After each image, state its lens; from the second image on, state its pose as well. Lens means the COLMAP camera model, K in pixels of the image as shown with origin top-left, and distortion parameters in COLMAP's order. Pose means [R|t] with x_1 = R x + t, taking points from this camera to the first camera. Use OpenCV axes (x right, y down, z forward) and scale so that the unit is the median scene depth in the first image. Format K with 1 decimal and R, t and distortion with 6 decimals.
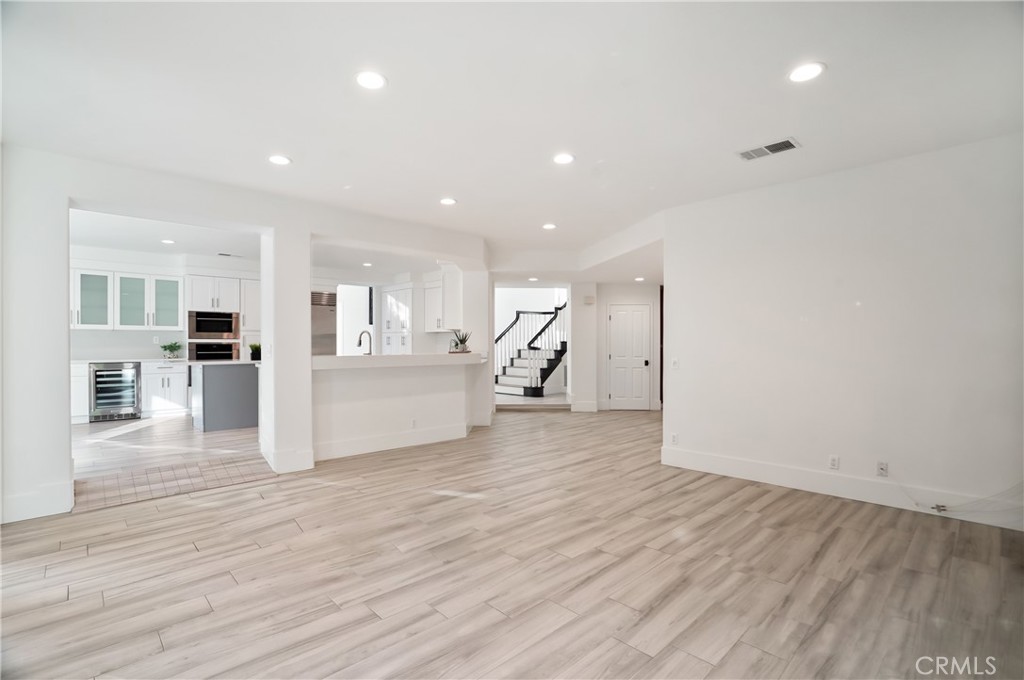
lens RADIAL K [[474.8, 0, 504.9], [0, 474.8, 346.3], [0, 0, 1]] dist [-0.030917, 0.006323]
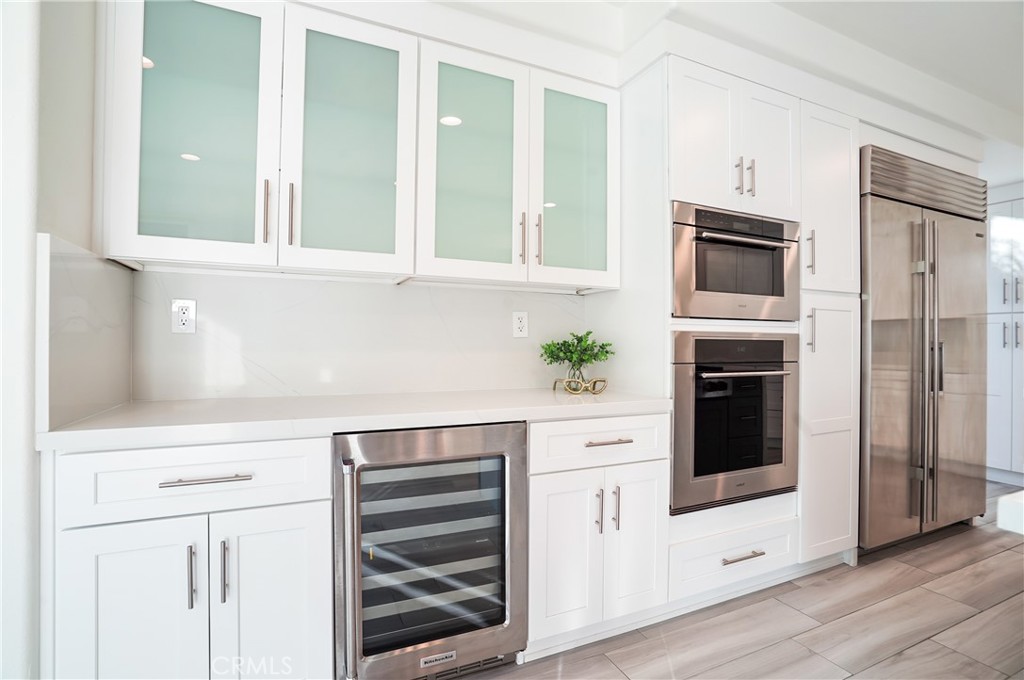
lens RADIAL K [[474.8, 0, 507.7], [0, 474.8, 343.7], [0, 0, 1]] dist [-0.030917, 0.006323]
pose [[0.941271, 0.009901, -0.337506, -0.668655], [-0.010500, 0.999945, 0.000050, -0.001444], [0.337488, 0.003497, 0.941323, 0.738866]]
